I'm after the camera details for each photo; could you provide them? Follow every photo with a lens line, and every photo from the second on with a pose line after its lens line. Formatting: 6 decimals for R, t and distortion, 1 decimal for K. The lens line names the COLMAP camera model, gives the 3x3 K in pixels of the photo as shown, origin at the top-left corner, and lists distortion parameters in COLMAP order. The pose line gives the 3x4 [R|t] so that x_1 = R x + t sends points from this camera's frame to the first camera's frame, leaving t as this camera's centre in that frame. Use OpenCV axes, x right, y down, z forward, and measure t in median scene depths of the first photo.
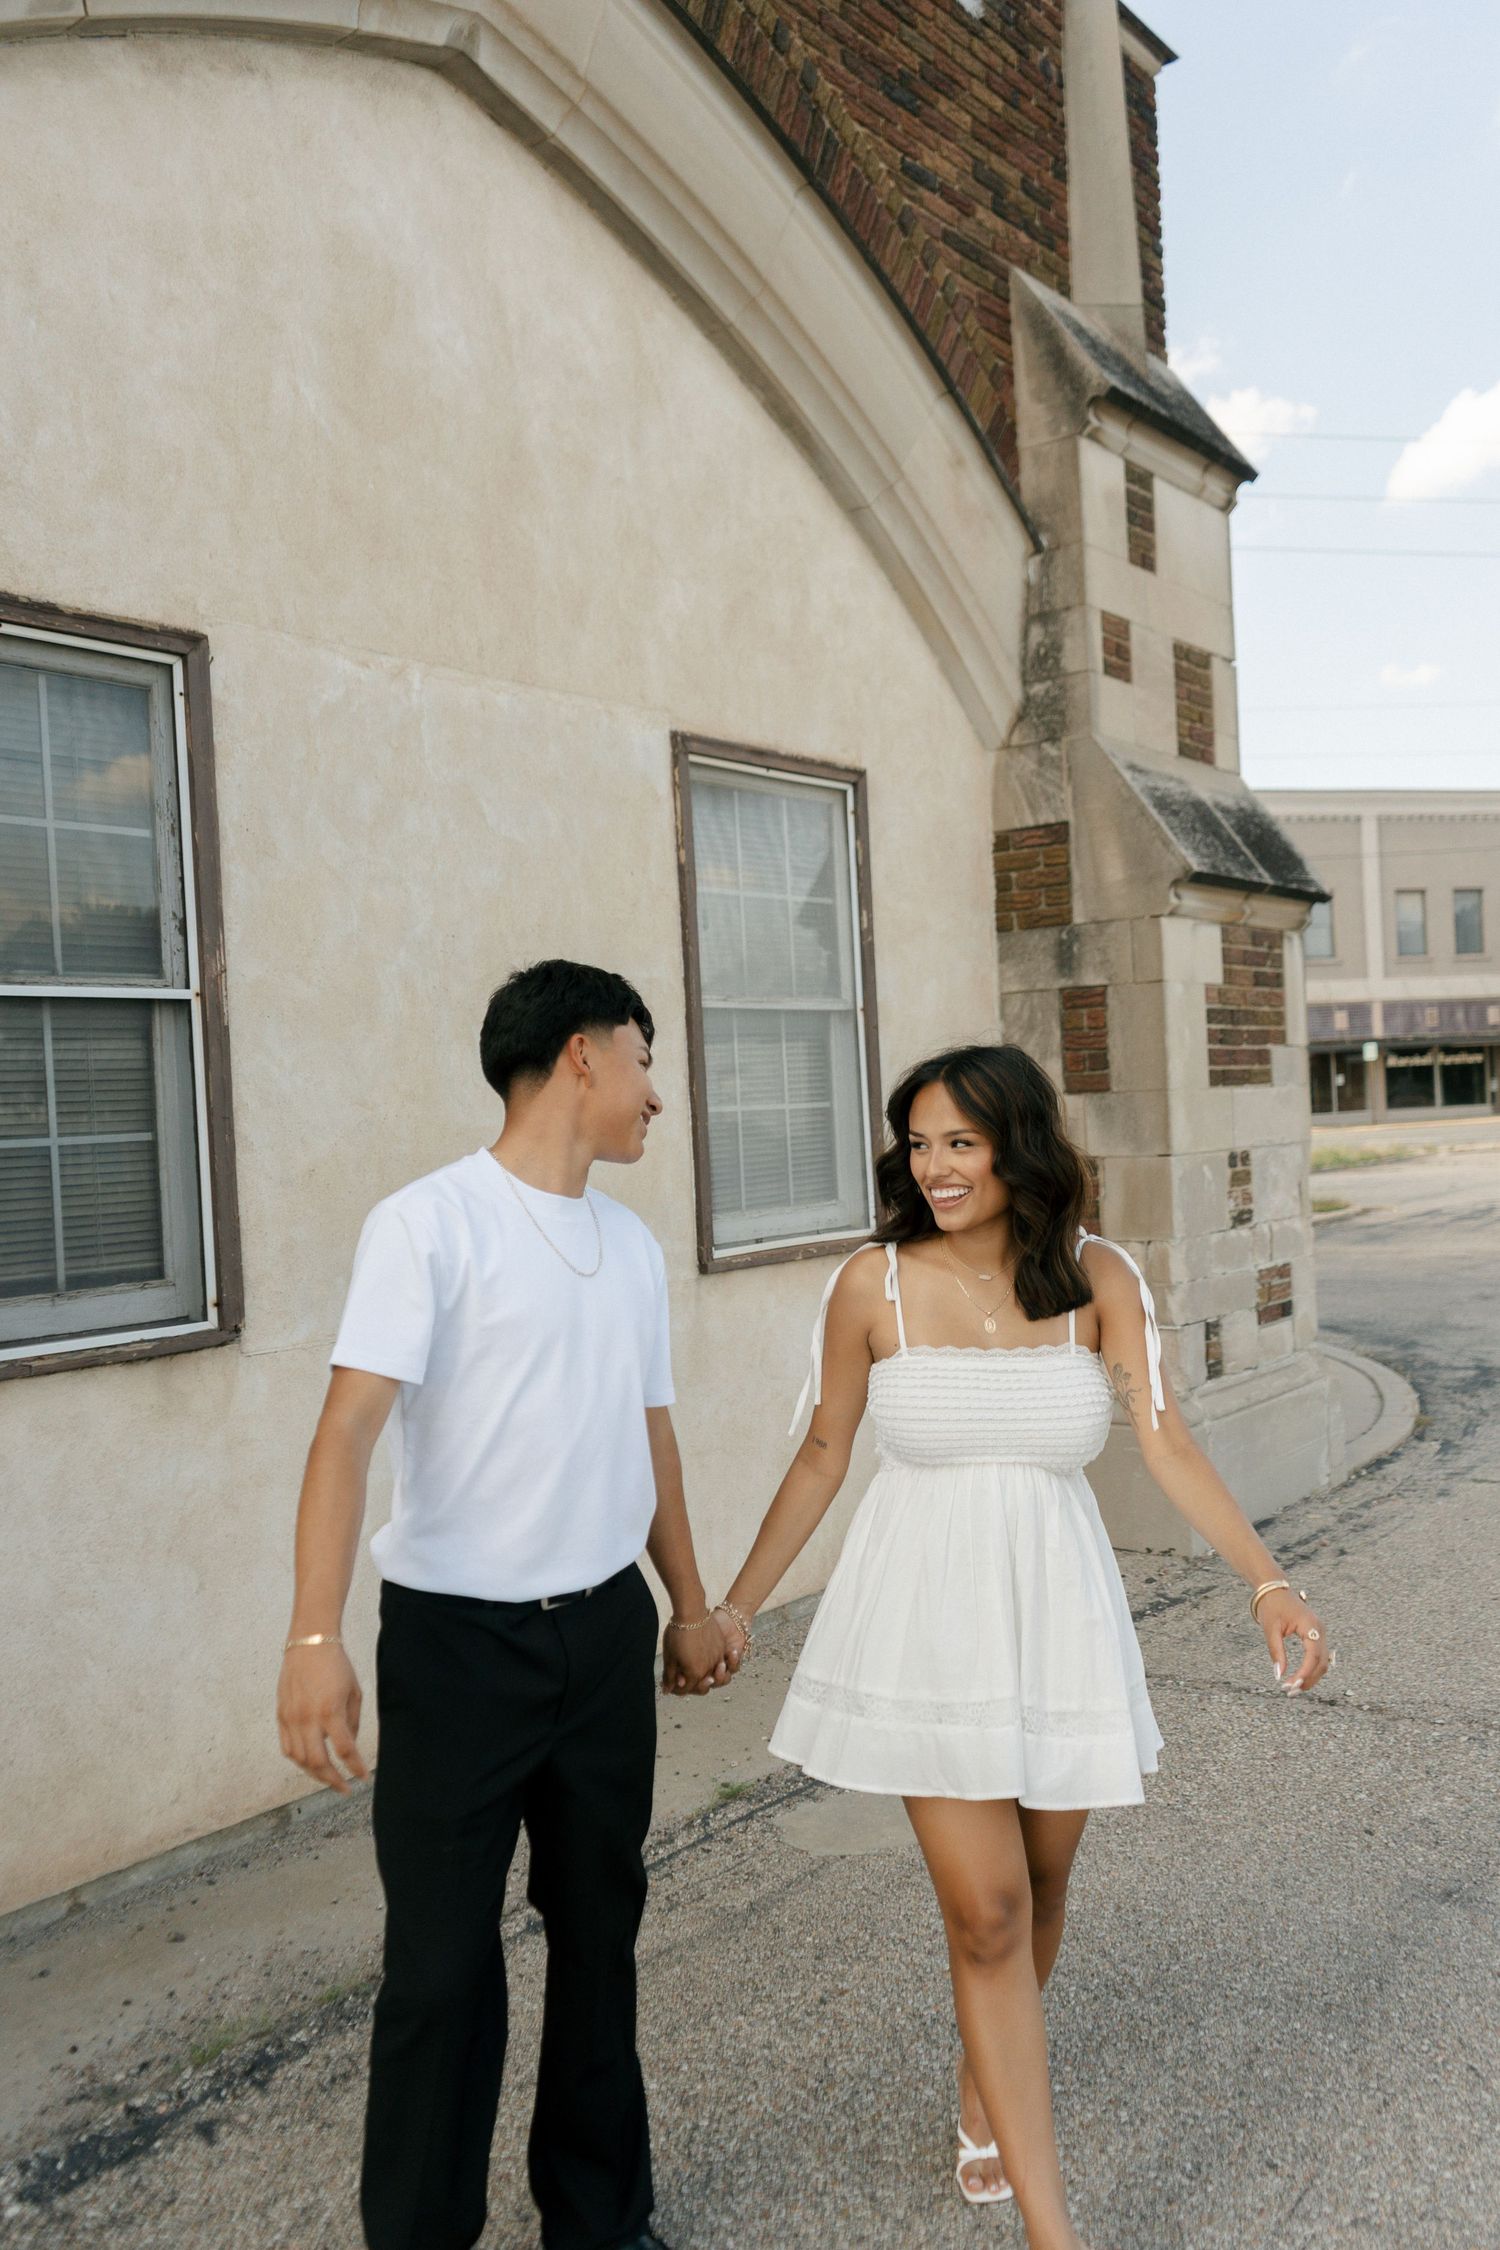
lens RADIAL K [[1866.9, 0, 742.6], [0, 1866.9, 1121.5], [0, 0, 1]] dist [0.000389, 0.000200]
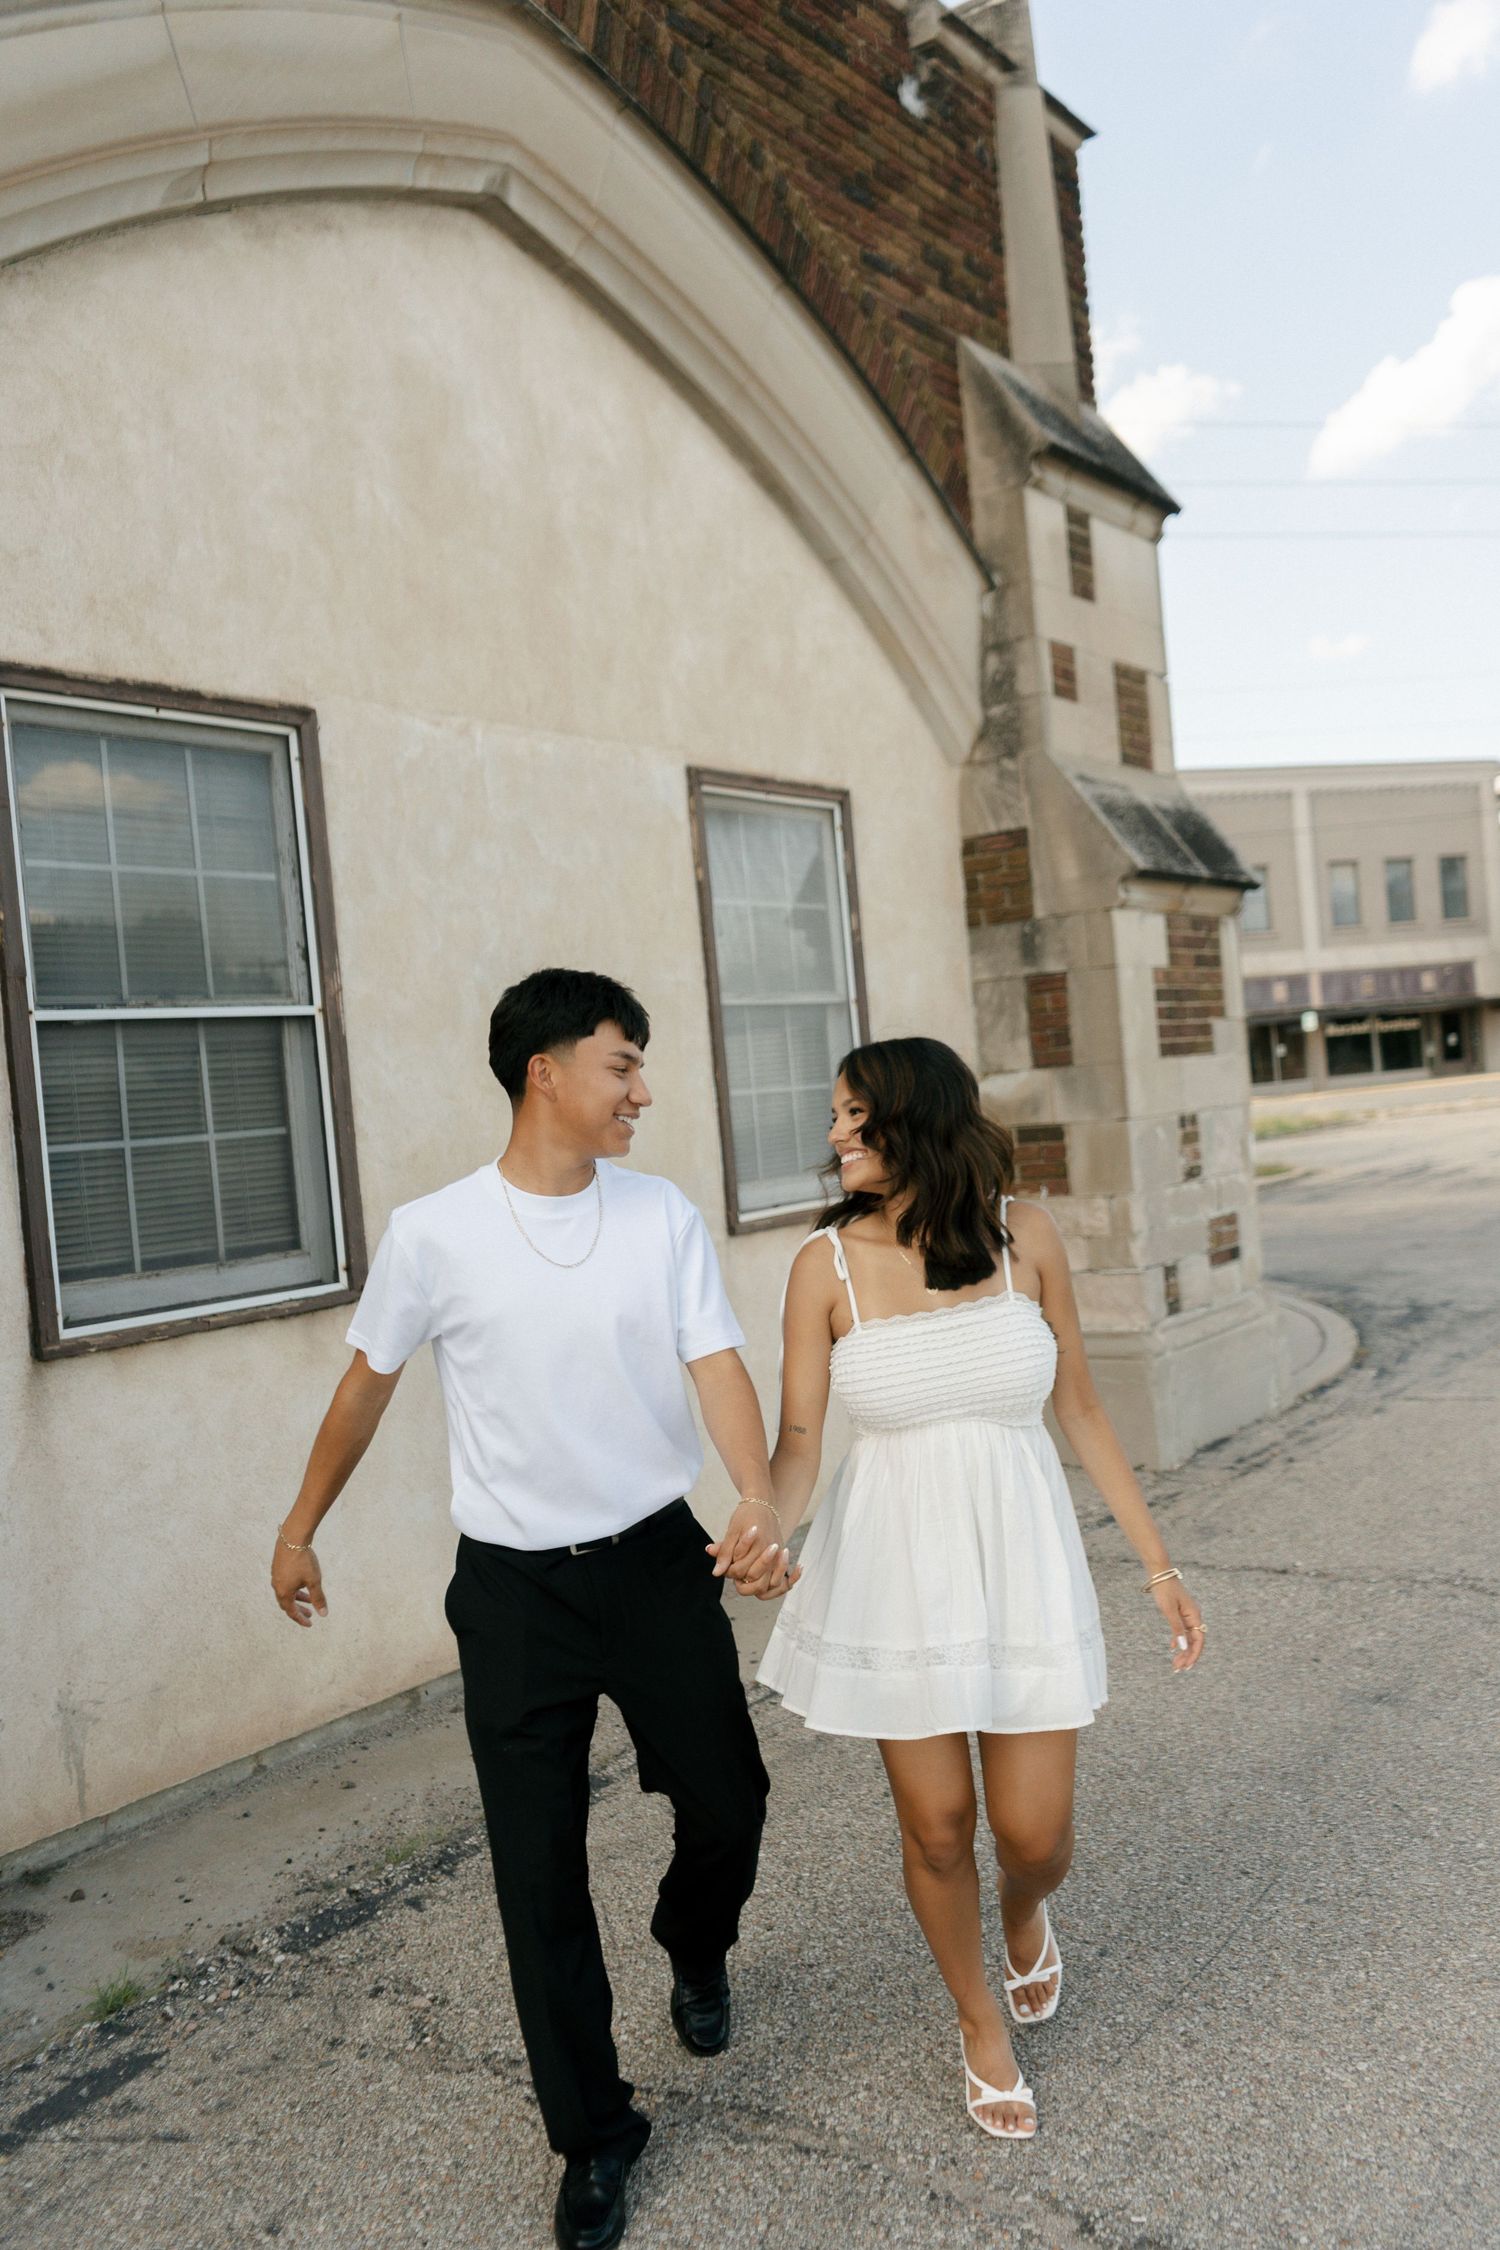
lens RADIAL K [[1866.9, 0, 743.2], [0, 1866.9, 1120.9], [0, 0, 1]] dist [0.000389, 0.000200]
pose [[0.998884, -0.038135, 0.027877, -0.043616], [0.038011, 0.999265, 0.004946, 0.005499], [-0.028045, -0.003881, 0.999599, -0.153272]]
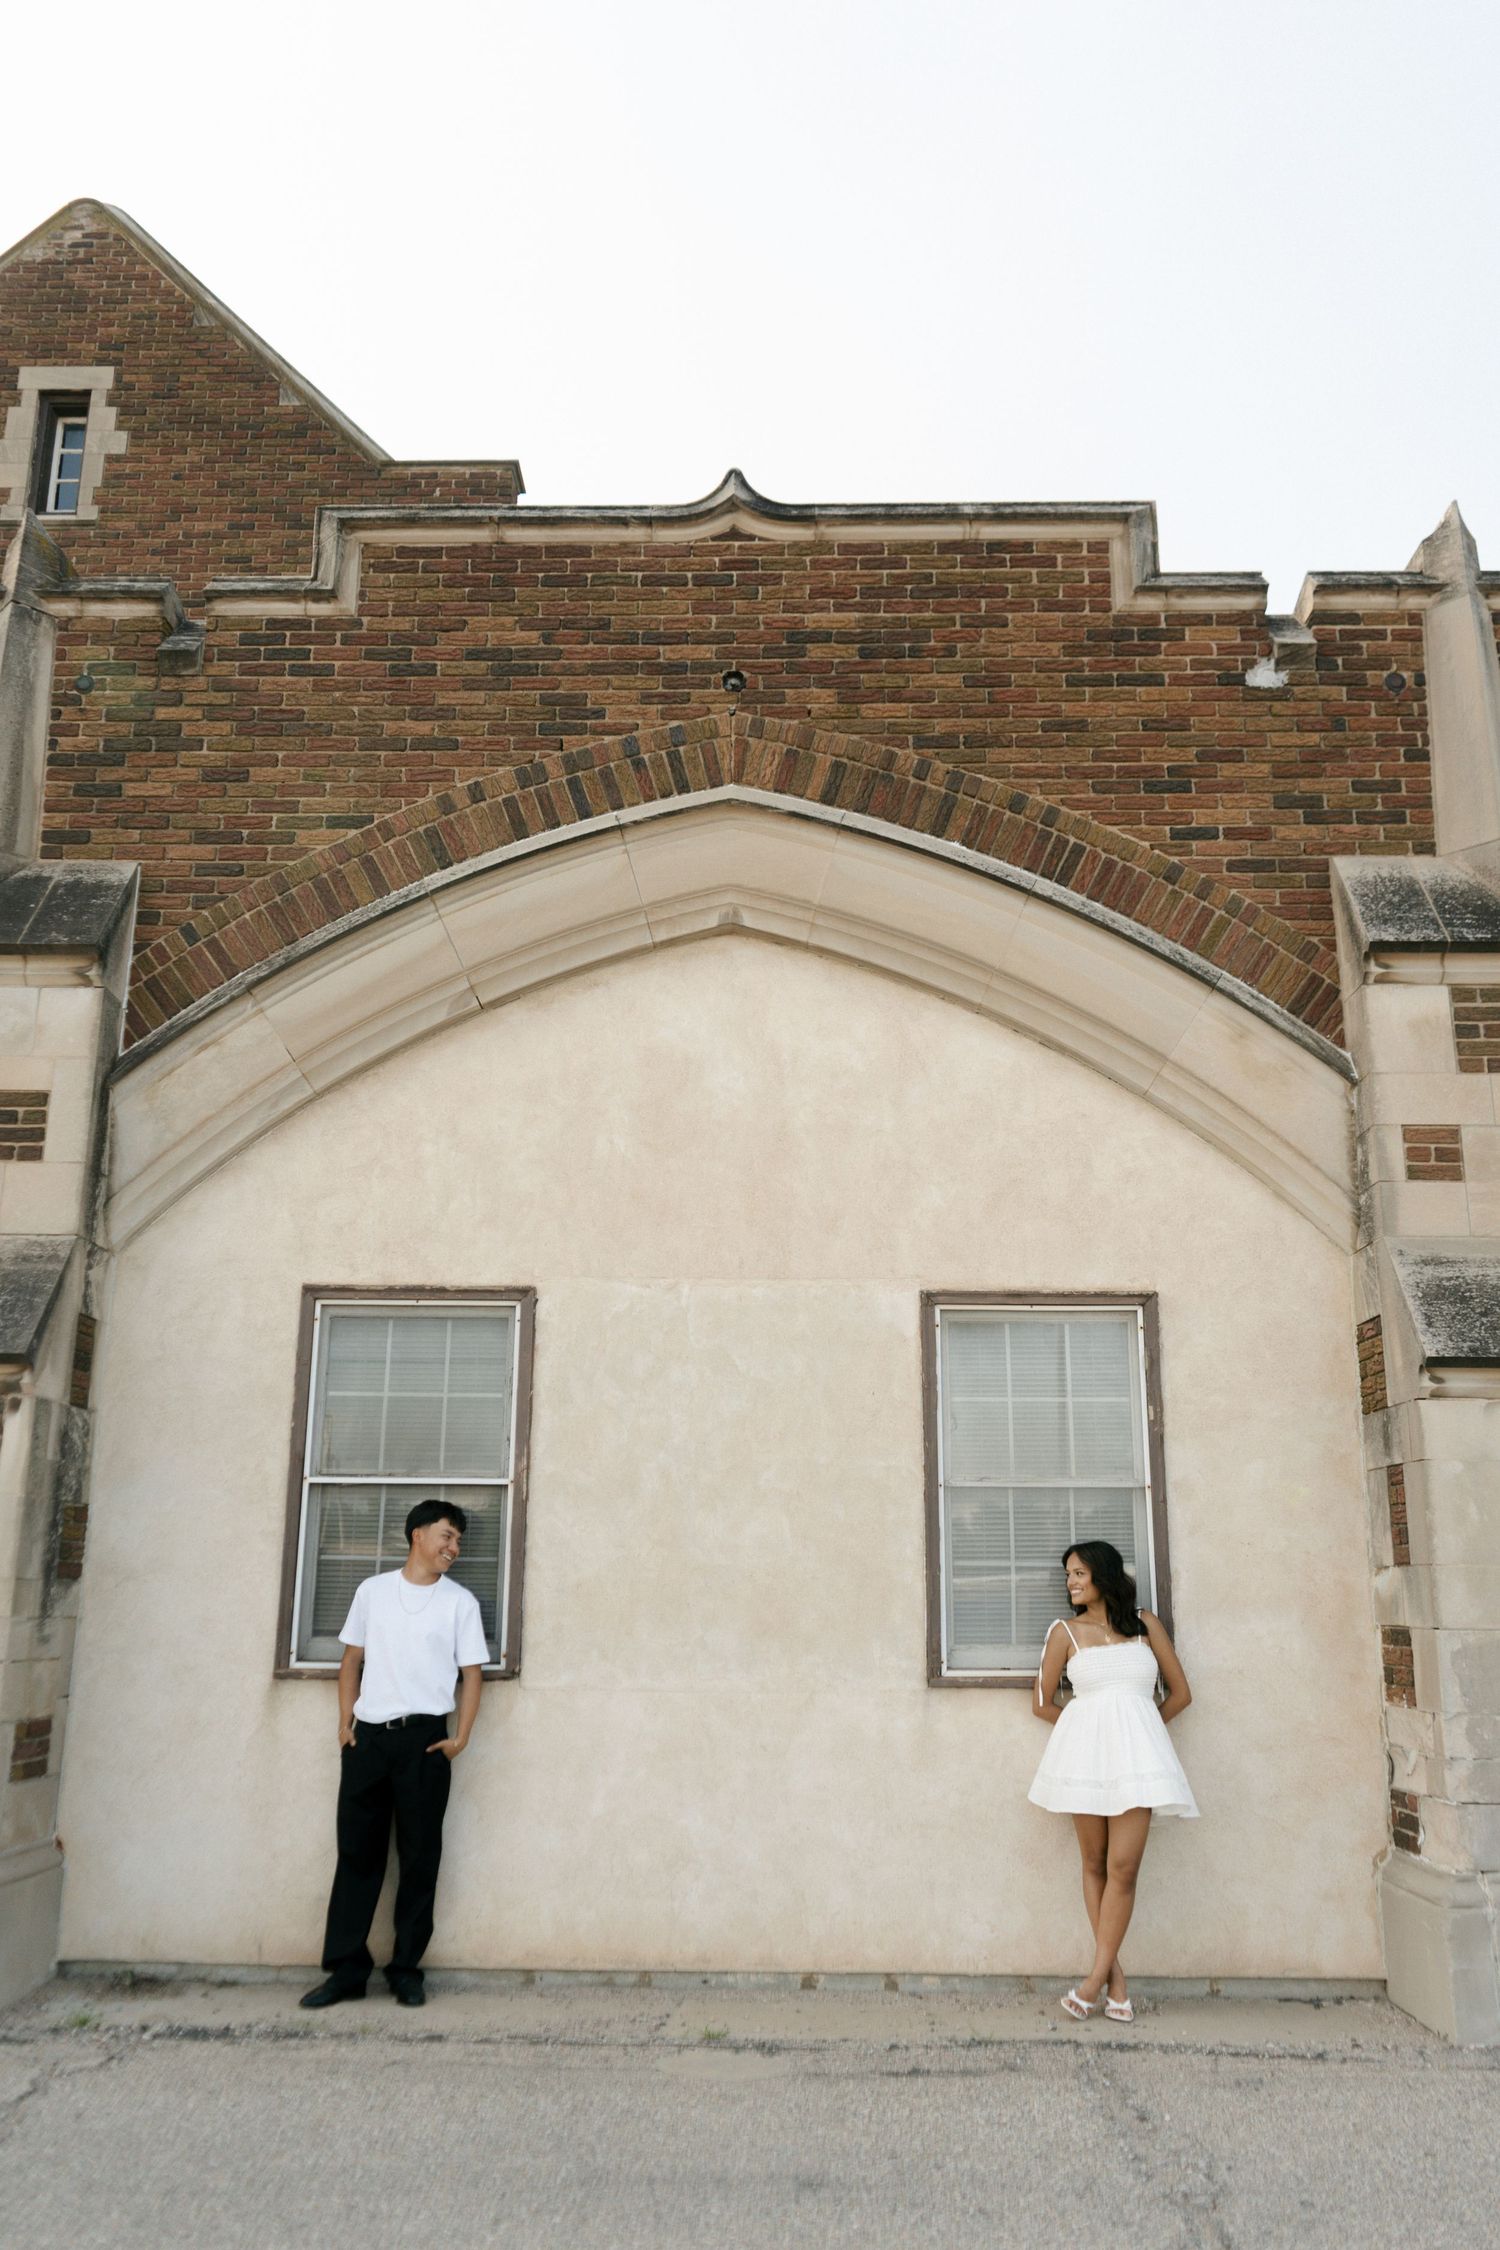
lens RADIAL K [[1784.3, 0, 725.0], [0, 1784.3, 1134.0], [0, 0, 1]] dist [-0.014889, 0.016256]
pose [[0.599122, -0.153748, -0.785757, 0.967523], [-0.044223, 0.973537, -0.224209, -0.012546], [0.799435, 0.169077, 0.576469, 0.069200]]
